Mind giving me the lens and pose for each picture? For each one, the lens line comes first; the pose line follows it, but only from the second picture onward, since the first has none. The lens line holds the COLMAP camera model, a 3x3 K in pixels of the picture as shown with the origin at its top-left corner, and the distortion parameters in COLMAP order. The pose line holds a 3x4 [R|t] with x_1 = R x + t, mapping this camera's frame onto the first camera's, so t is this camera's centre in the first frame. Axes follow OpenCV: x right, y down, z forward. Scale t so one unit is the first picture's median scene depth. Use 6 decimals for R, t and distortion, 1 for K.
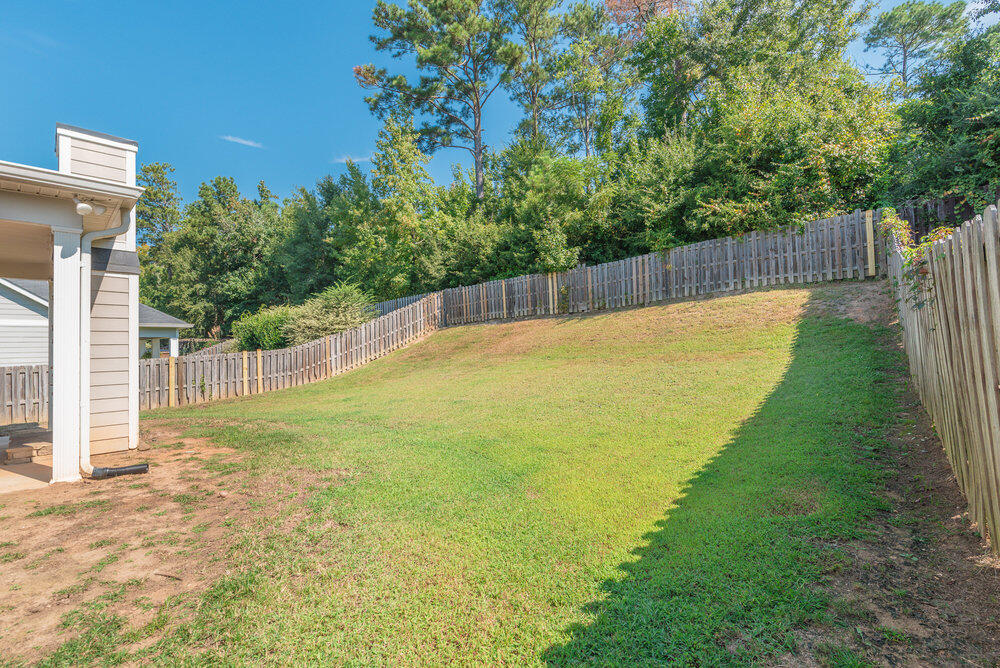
lens RADIAL K [[448.9, 0, 499.0], [0, 448.9, 336.6], [0, 0, 1]] dist [0.004173, 0.000311]
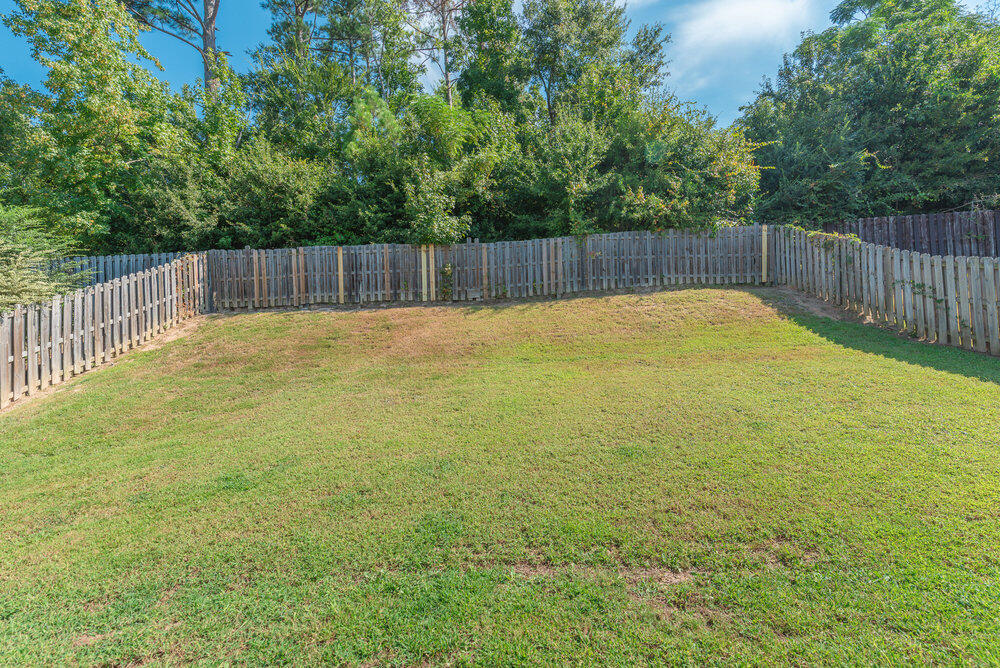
lens RADIAL K [[441.9, 0, 500.6], [0, 441.9, 337.2], [0, 0, 1]] dist [0.001303, 0.000027]
pose [[0.750260, 0.010084, 0.661066, -0.273342], [-0.010351, 0.999940, -0.003506, 0.010565], [-0.661062, -0.004212, 0.750320, 0.381450]]
